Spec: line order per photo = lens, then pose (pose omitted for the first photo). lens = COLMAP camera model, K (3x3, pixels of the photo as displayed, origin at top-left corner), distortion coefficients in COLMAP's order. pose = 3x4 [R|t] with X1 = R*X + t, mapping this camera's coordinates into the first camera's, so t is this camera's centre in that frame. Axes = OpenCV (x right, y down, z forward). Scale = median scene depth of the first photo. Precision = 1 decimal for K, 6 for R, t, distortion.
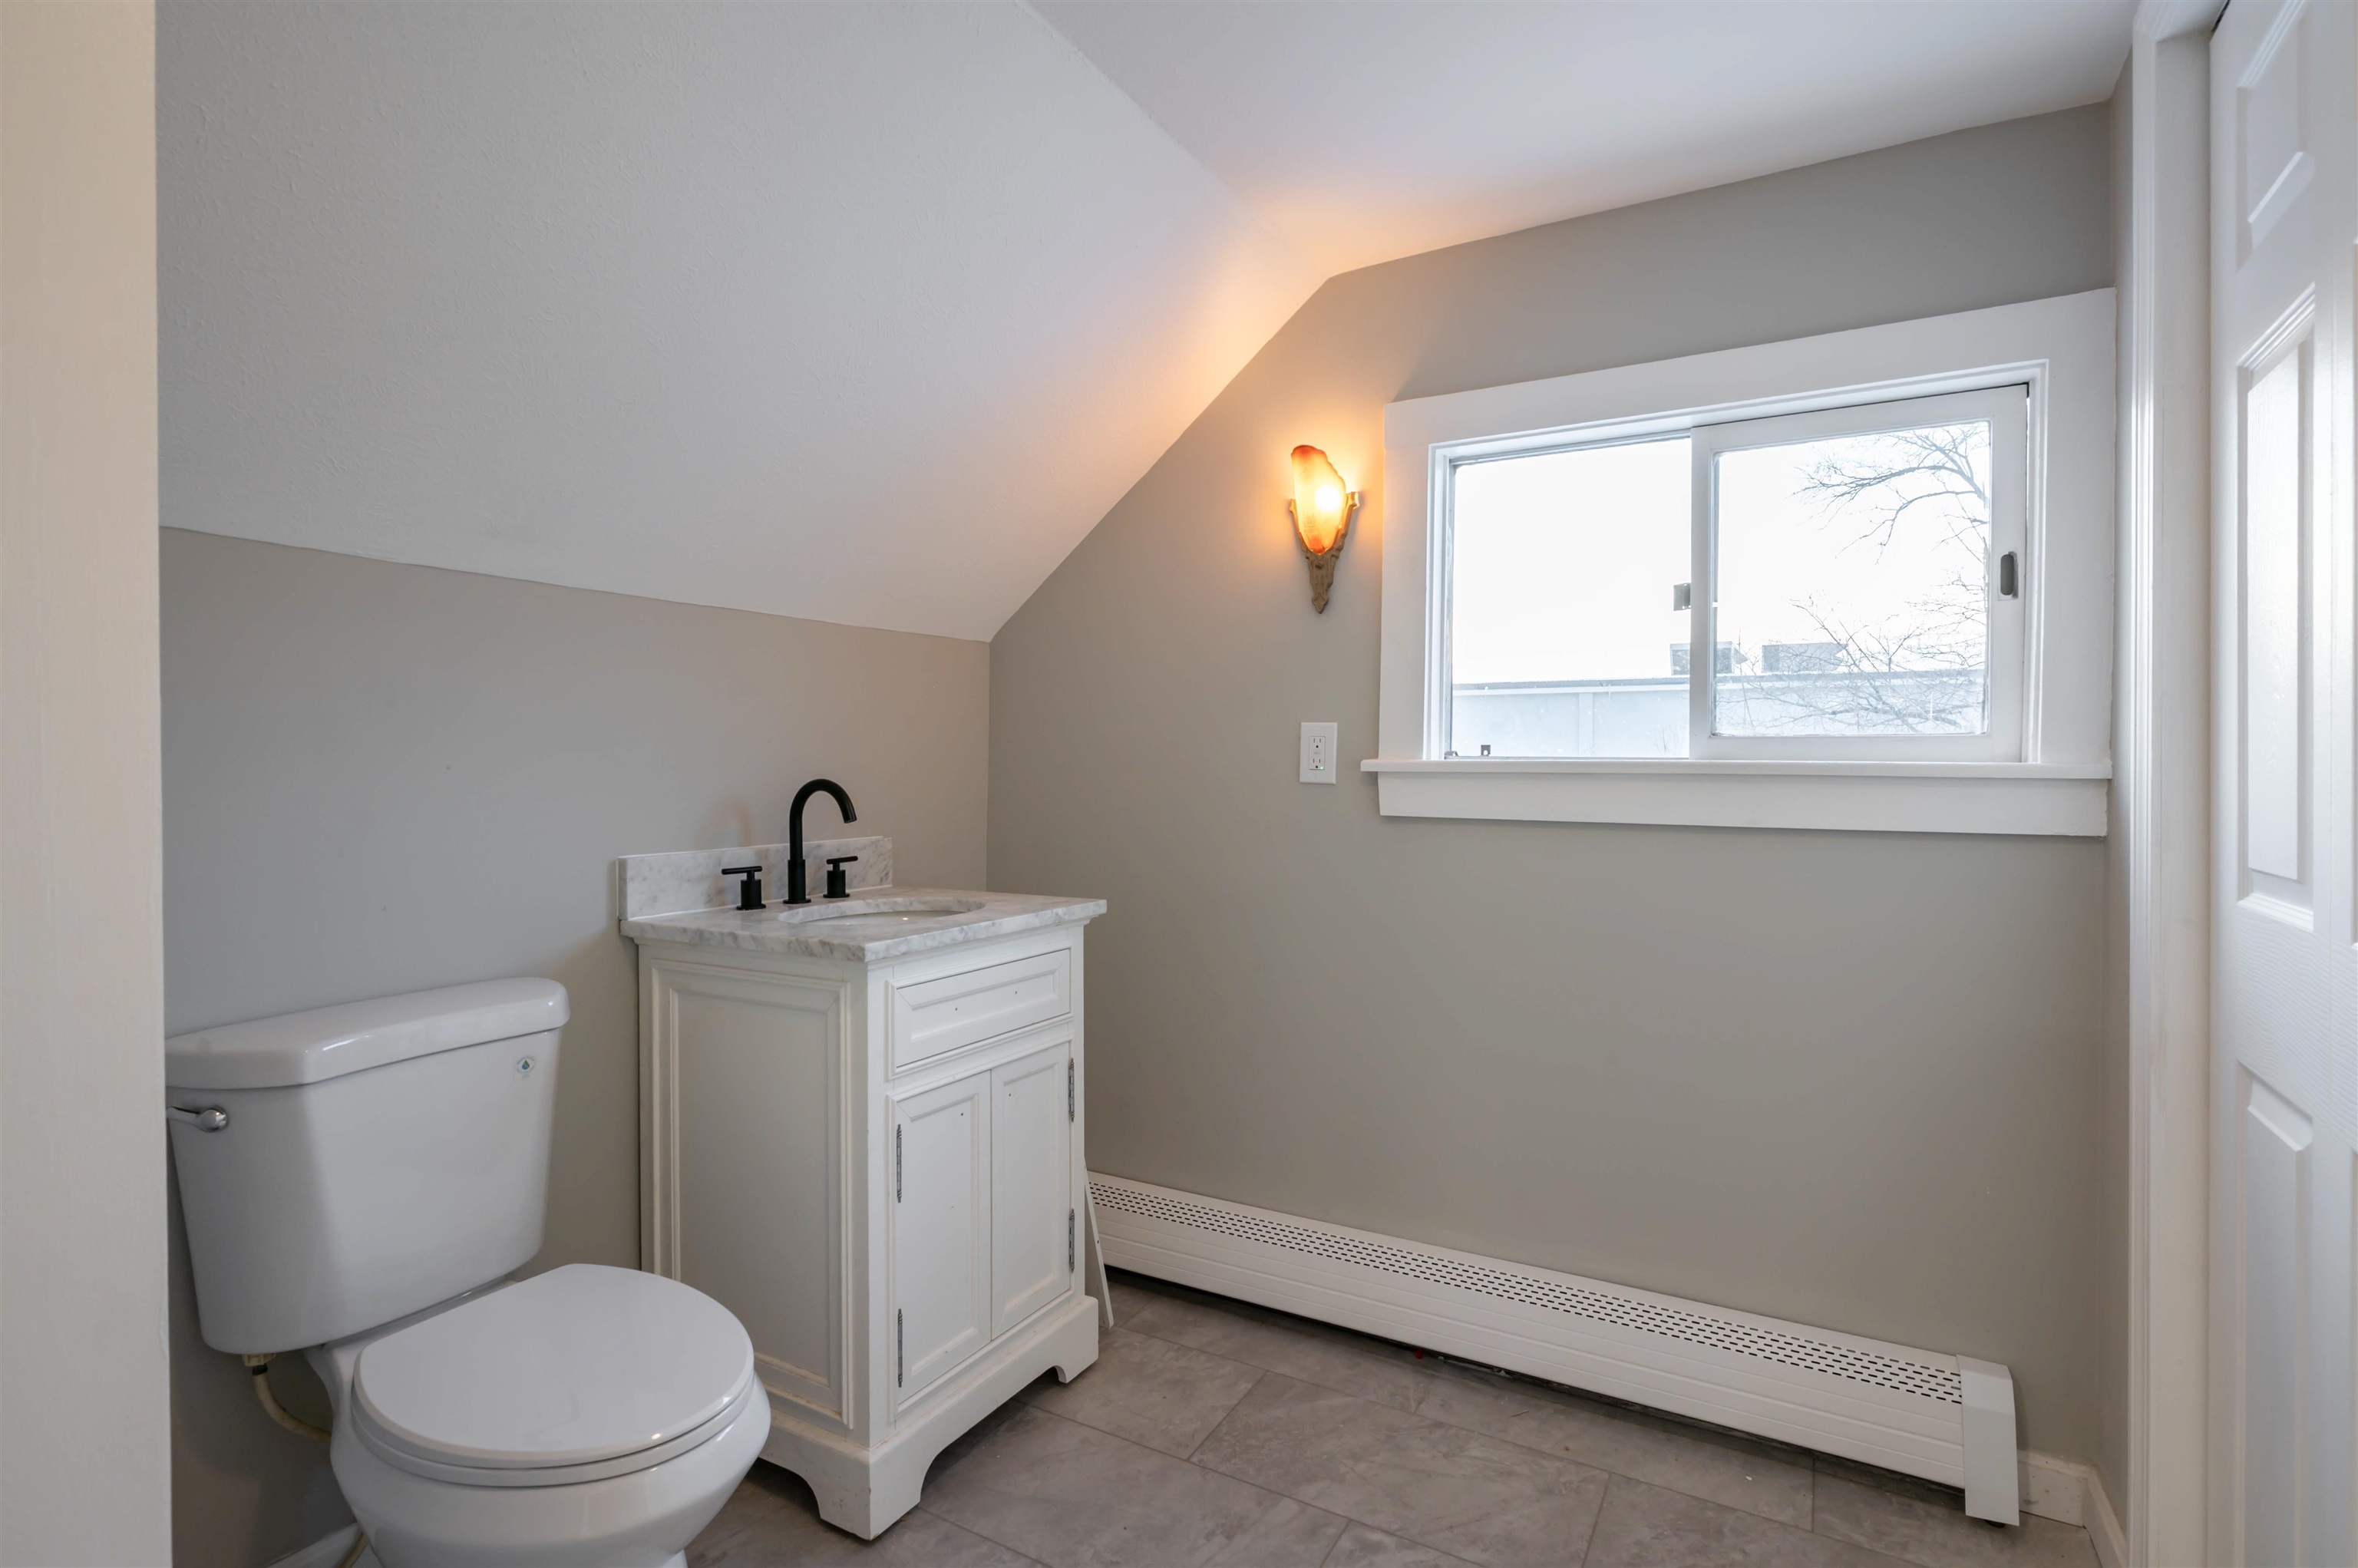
lens RADIAL K [[1154.7, 0, 1201.4], [0, 1154.7, 779.5], [0, 0, 1]] dist [0.001747, 0.000328]
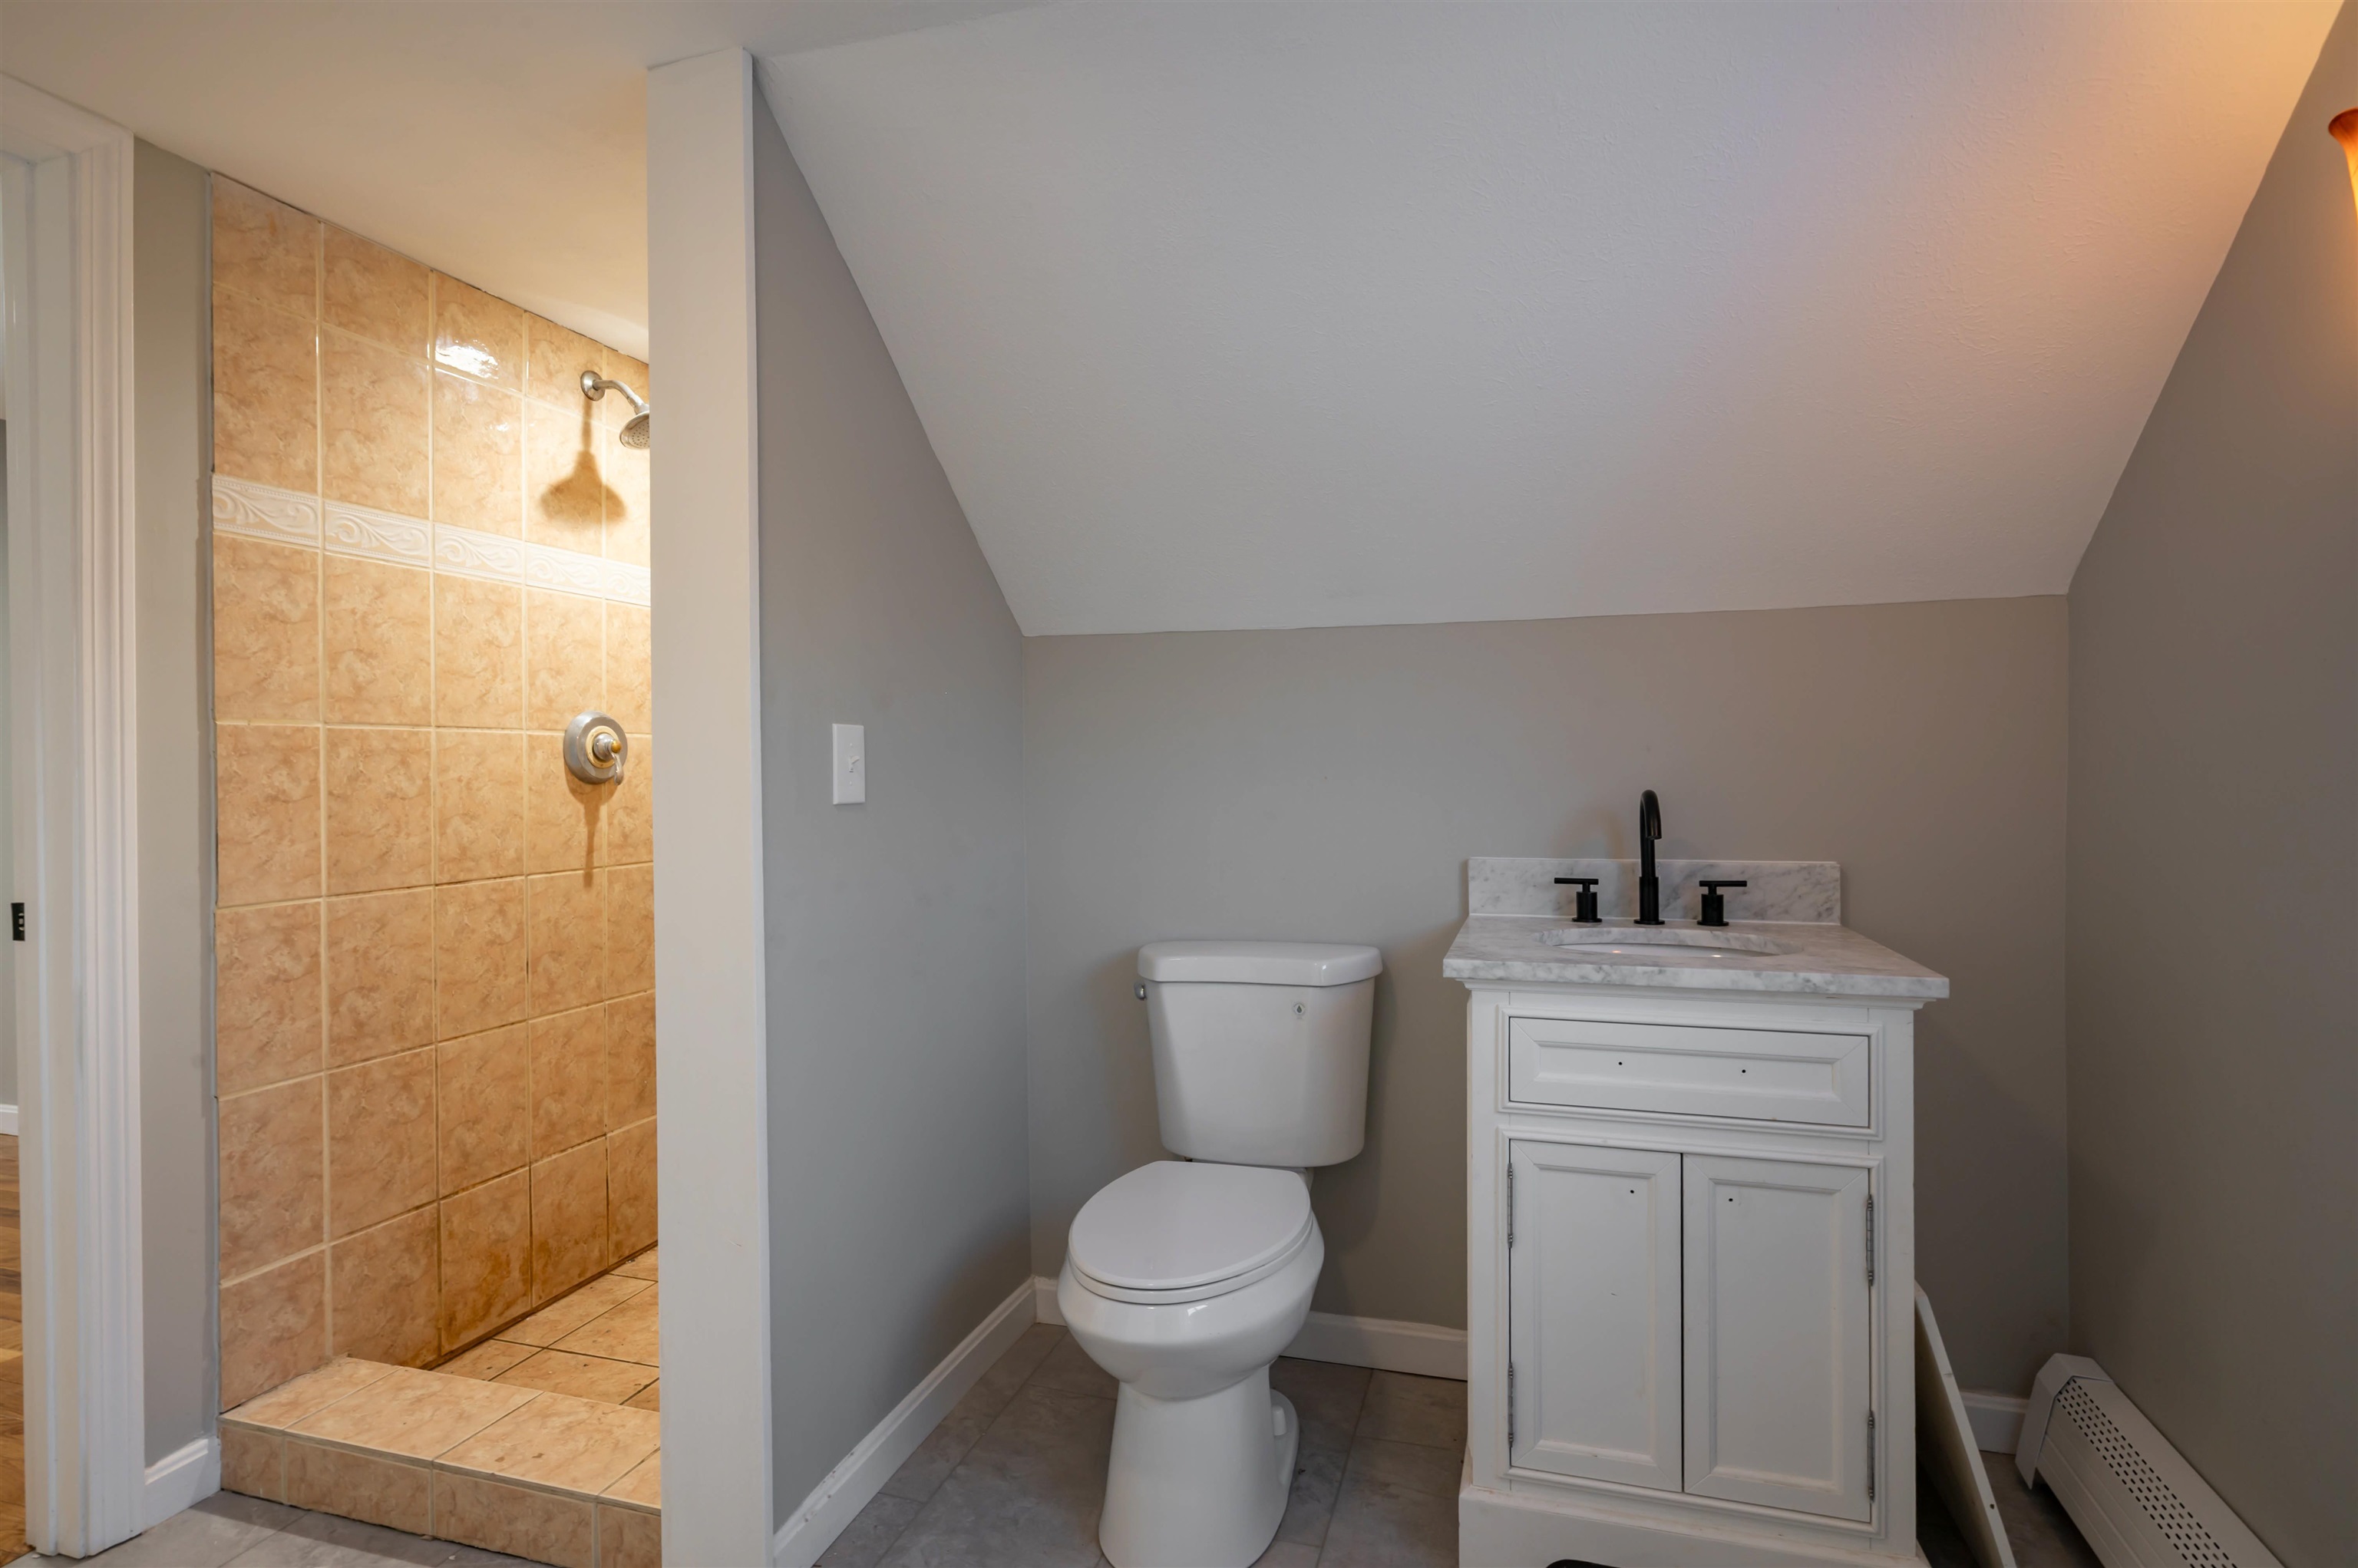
lens RADIAL K [[1154.7, 0, 1202.0], [0, 1154.7, 778.1], [0, 0, 1]] dist [0.001747, 0.000328]
pose [[0.224793, 0.002023, -0.974404, 0.495905], [-0.007161, 0.999974, 0.000424, -0.008351], [0.974380, 0.006883, 0.224802, 0.461430]]
